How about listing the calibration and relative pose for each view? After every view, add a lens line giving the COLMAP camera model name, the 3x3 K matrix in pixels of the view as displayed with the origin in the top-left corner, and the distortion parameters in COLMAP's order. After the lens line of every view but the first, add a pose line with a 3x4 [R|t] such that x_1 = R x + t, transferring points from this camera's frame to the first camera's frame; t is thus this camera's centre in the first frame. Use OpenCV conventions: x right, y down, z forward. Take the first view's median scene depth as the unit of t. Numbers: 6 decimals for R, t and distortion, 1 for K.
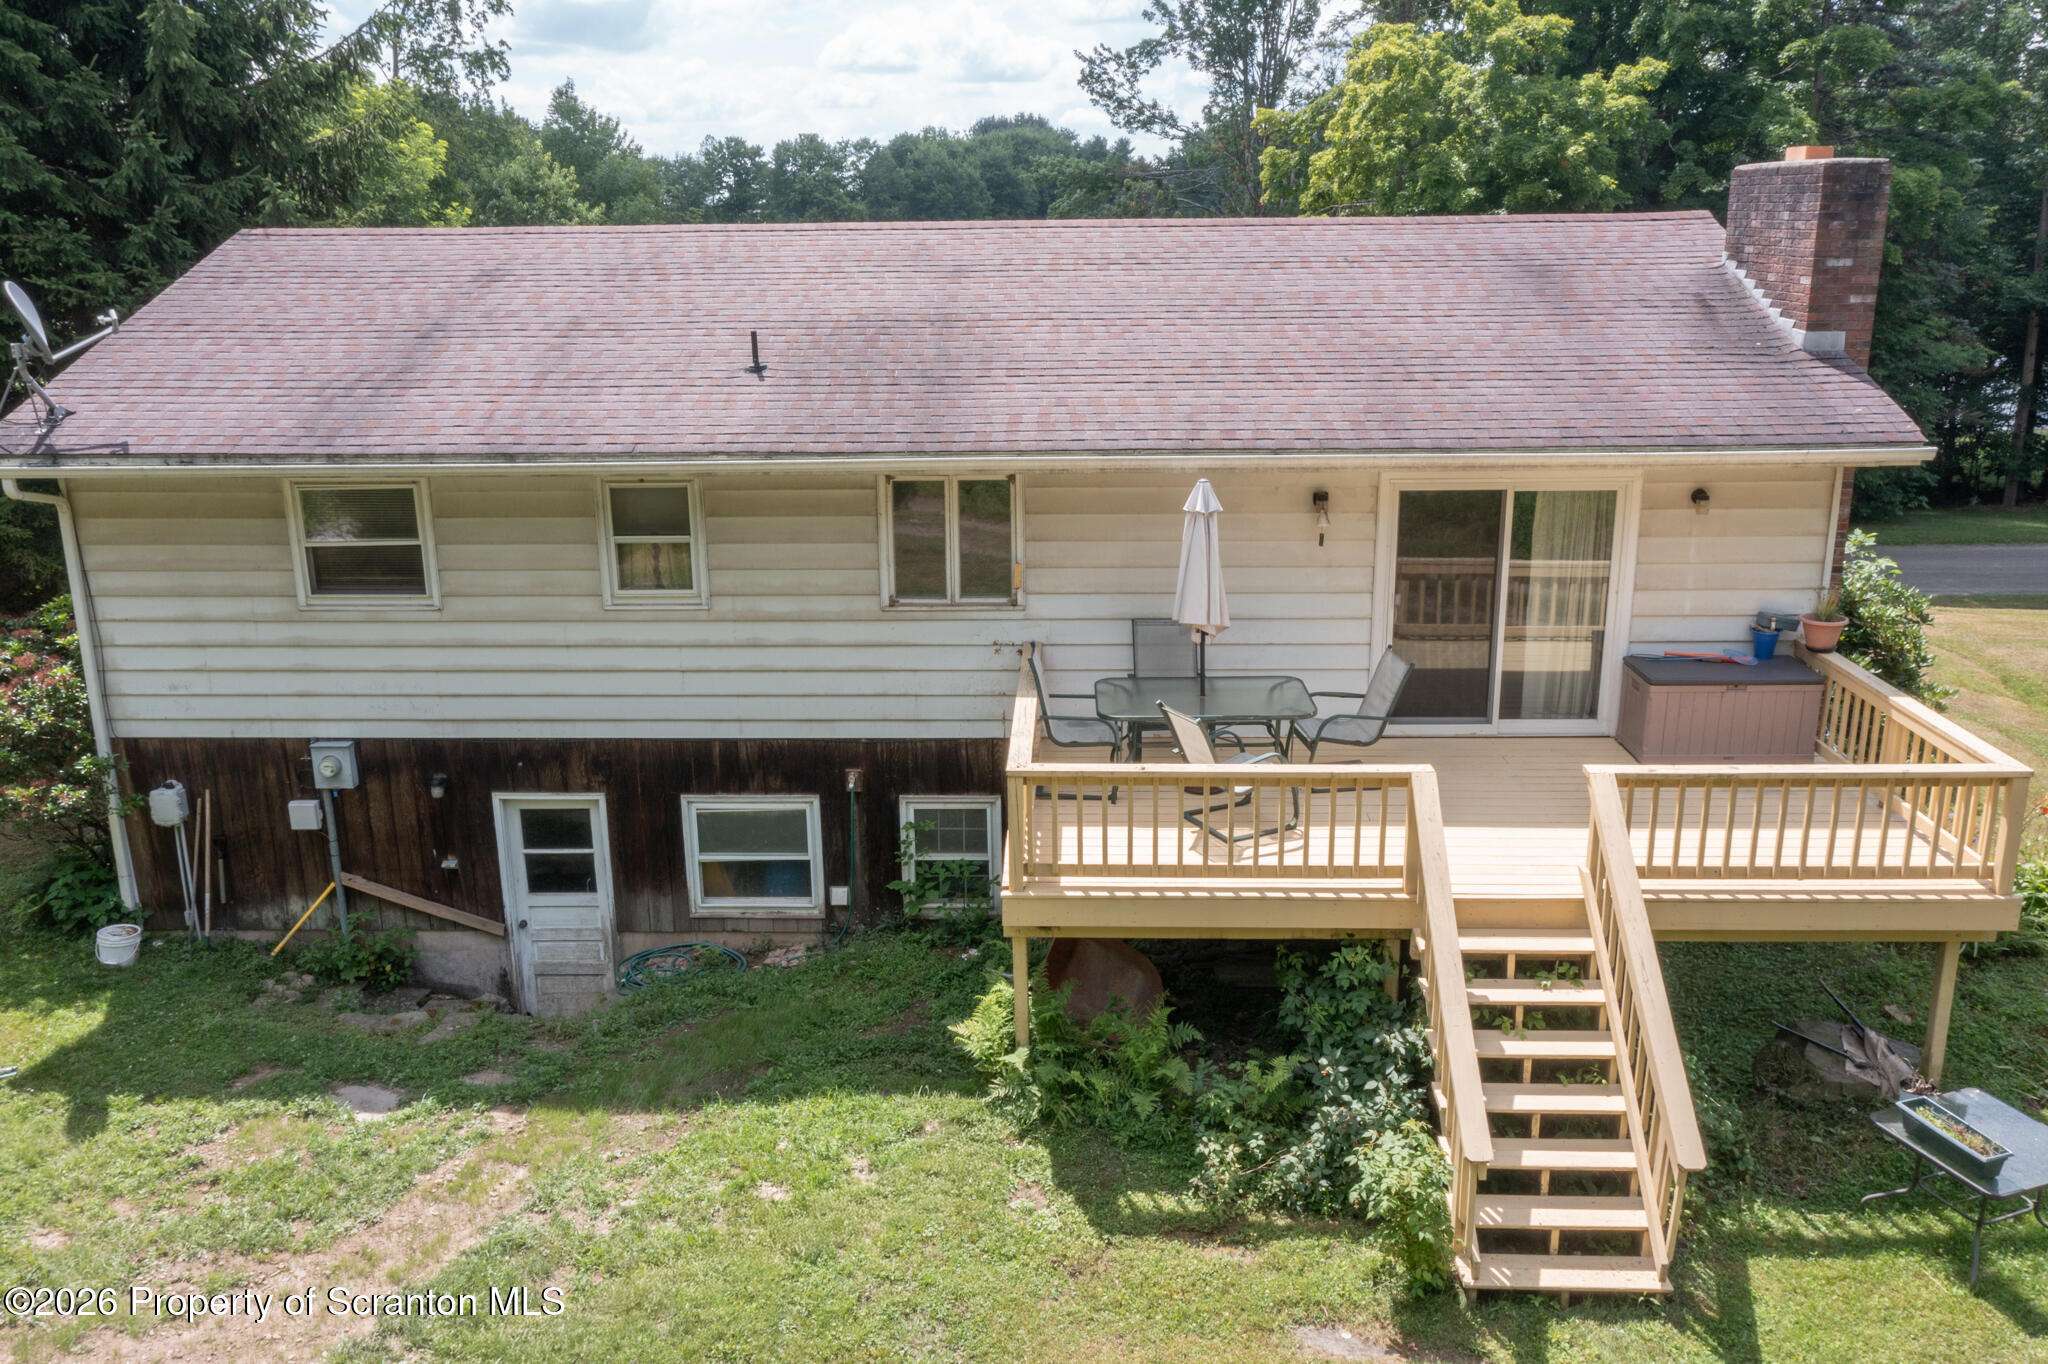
lens RADIAL K [[1631.3, 0, 1026.4], [0, 1631.3, 682.0], [0, 0, 1]] dist [-0.005538, 0.012612]
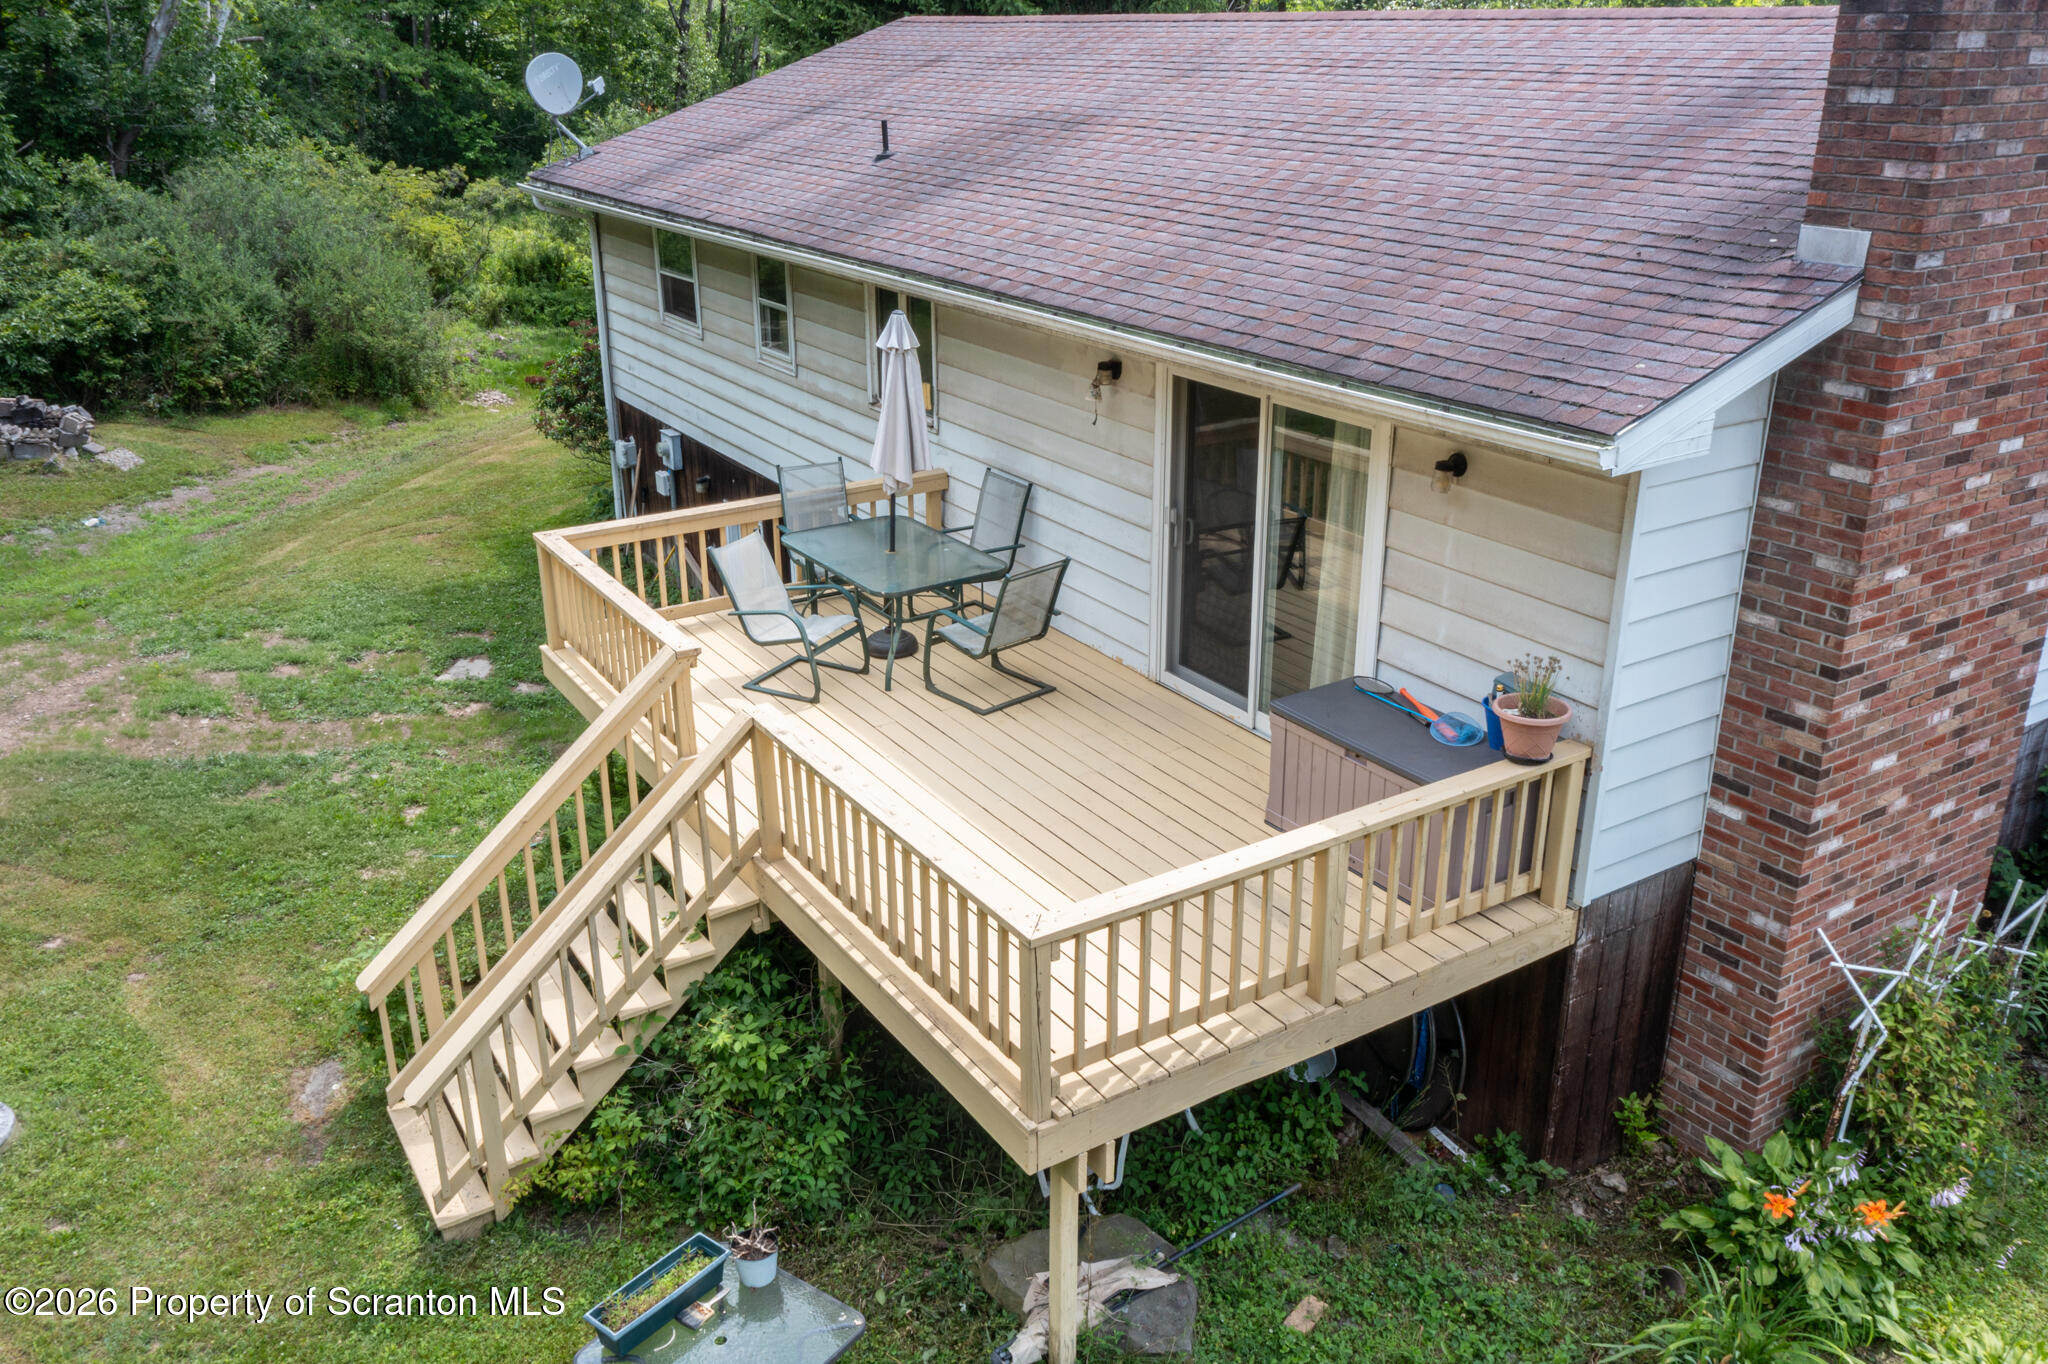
lens RADIAL K [[1631.3, 0, 1024.8], [0, 1631.3, 680.0], [0, 0, 1]] dist [-0.005538, 0.012612]
pose [[0.552357, 0.317255, -0.770877, 0.813256], [-0.227654, 0.947004, 0.226620, -0.136576], [0.801920, 0.050318, 0.595308, 0.479313]]
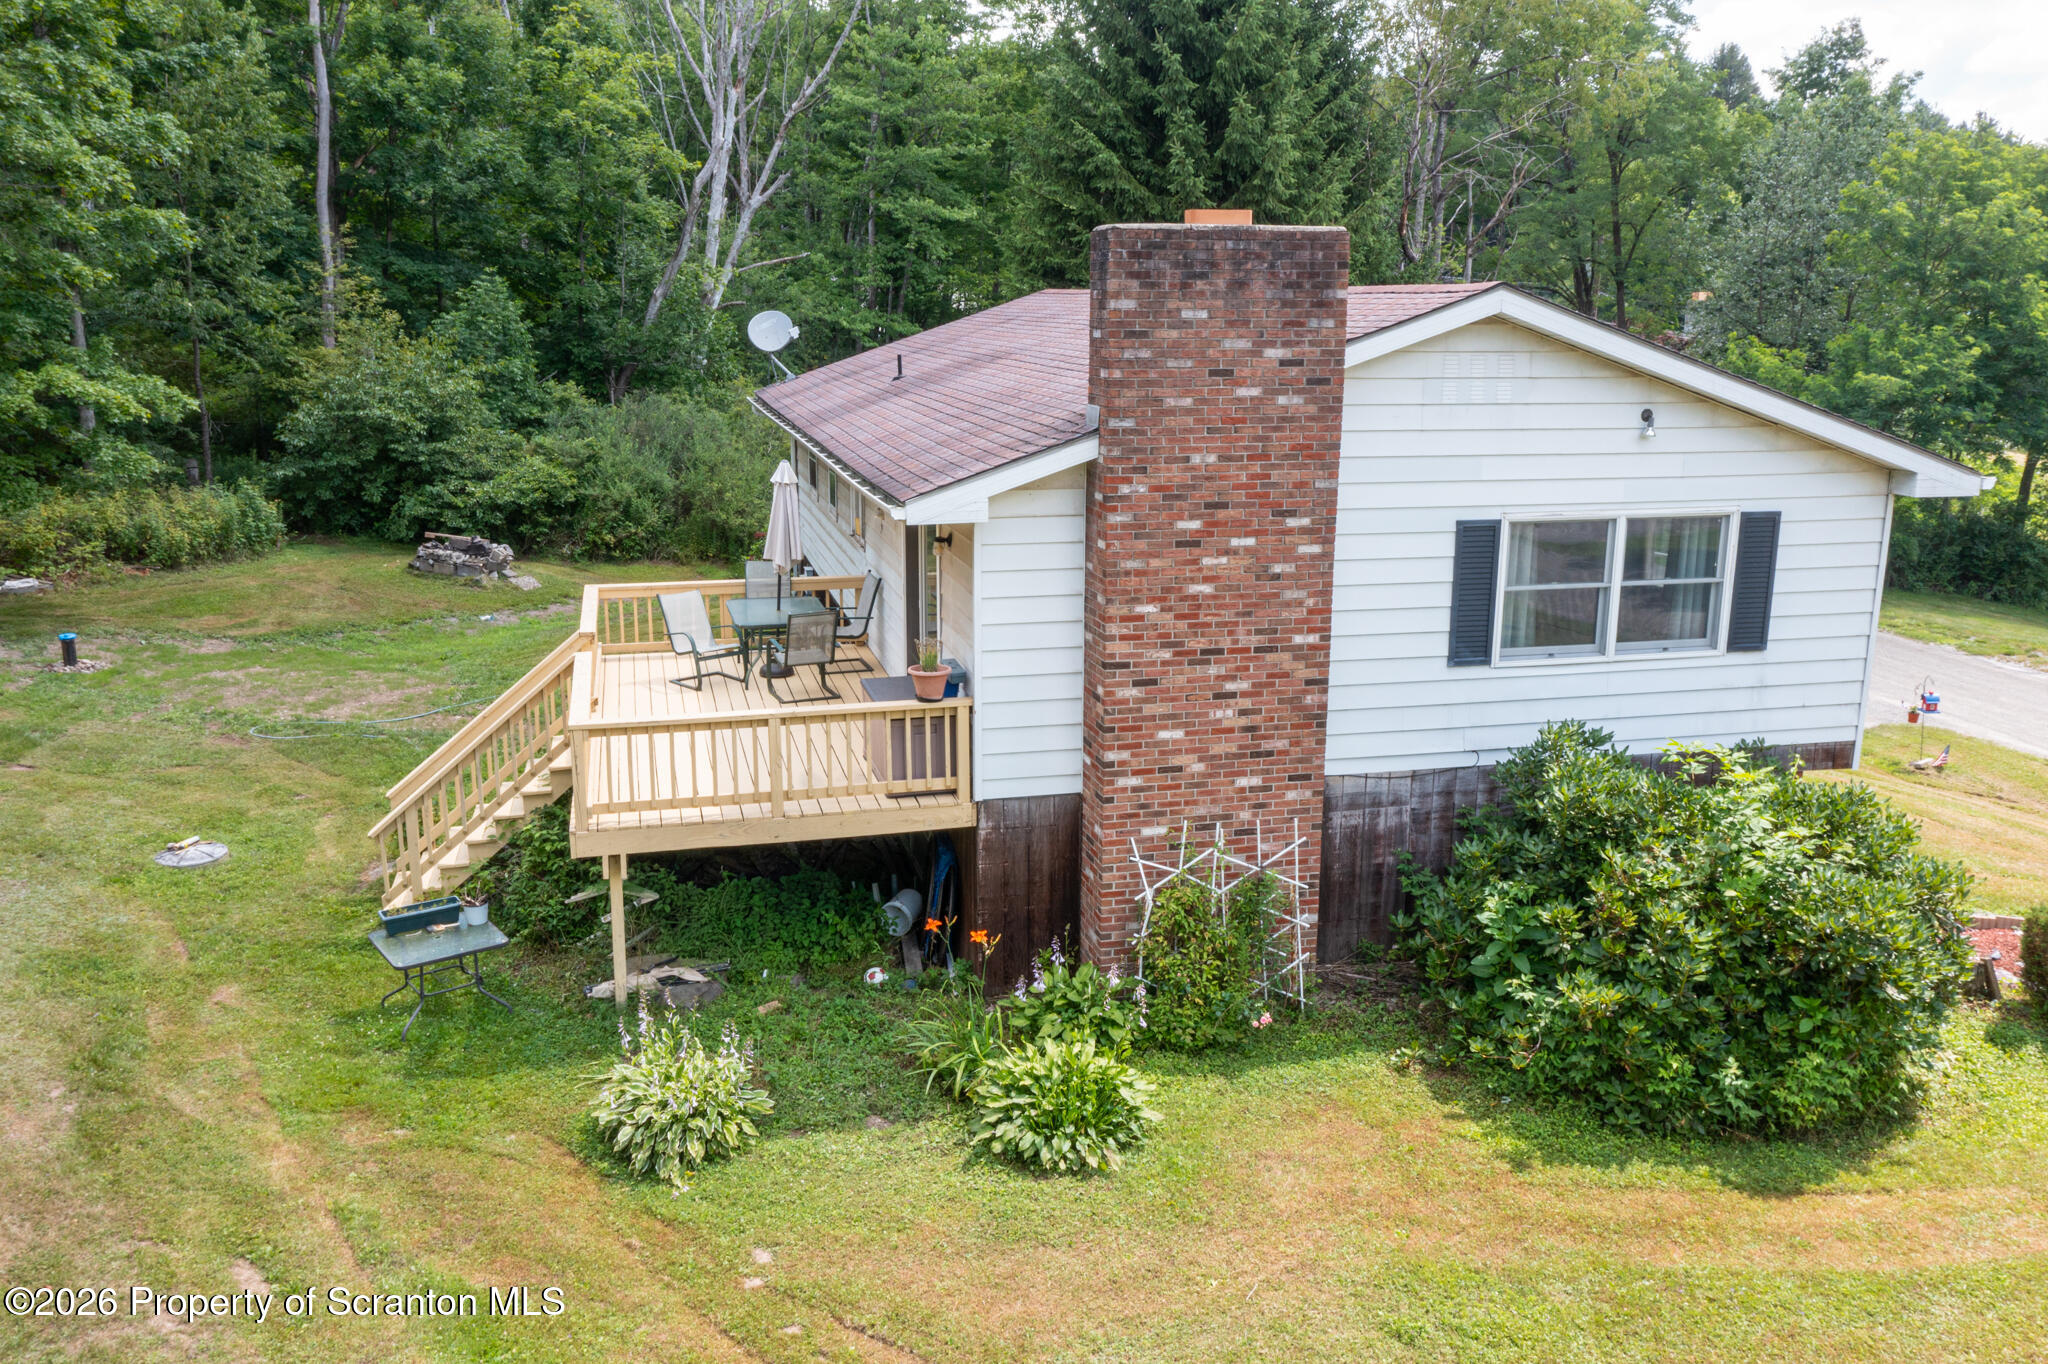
lens RADIAL K [[1631.3, 0, 1024.4], [0, 1631.3, 684.3], [0, 0, 1]] dist [-0.005538, 0.012612]
pose [[0.255030, 0.233444, -0.938330, 1.436759], [-0.269192, 0.949196, 0.162983, -0.208770], [0.928706, 0.211026, 0.304914, 0.721355]]
